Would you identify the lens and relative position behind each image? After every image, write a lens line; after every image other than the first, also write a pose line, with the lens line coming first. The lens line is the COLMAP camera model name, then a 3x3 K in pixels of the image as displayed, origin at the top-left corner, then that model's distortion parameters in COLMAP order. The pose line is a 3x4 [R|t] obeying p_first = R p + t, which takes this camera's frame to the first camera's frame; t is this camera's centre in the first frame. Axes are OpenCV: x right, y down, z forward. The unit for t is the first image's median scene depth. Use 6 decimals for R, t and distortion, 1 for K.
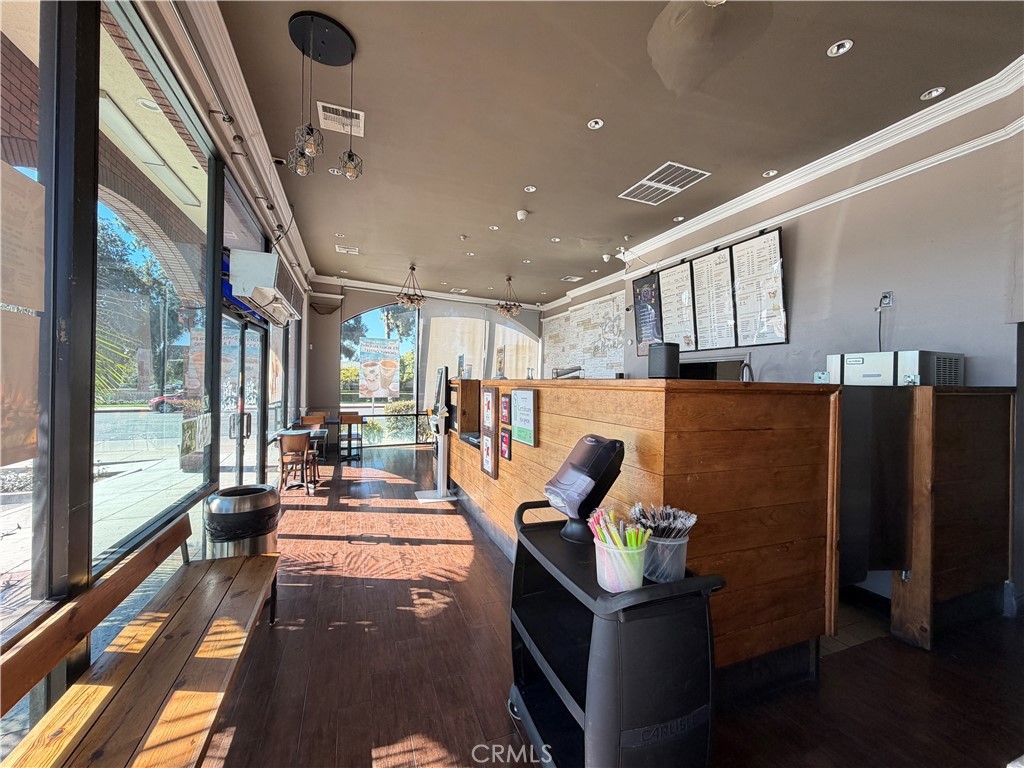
lens RADIAL K [[410.5, 0, 514.7], [0, 410.5, 383.3], [0, 0, 1]] dist [0.000166, -0.000015]
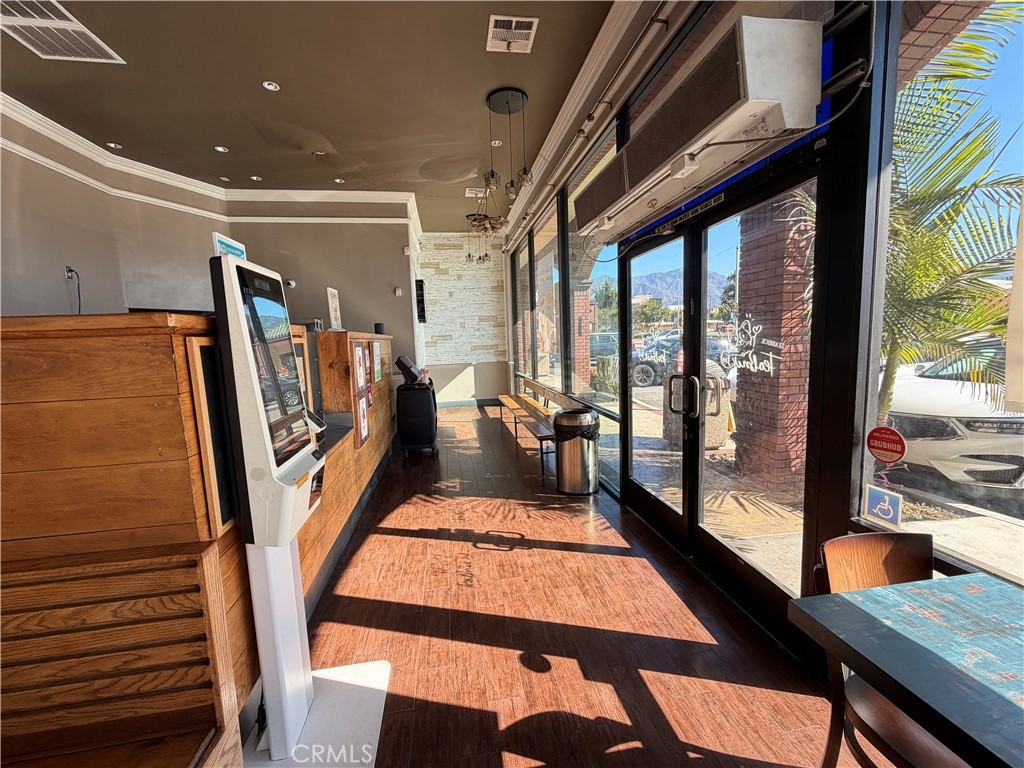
lens RADIAL K [[410.5, 0, 511.2], [0, 410.5, 386.8], [0, 0, 1]] dist [0.000166, -0.000015]
pose [[-0.975598, -0.003173, 0.219541, -0.435301], [0.021859, 0.993524, 0.111497, 0.015014], [-0.218473, 0.113576, -0.969211, 1.365482]]
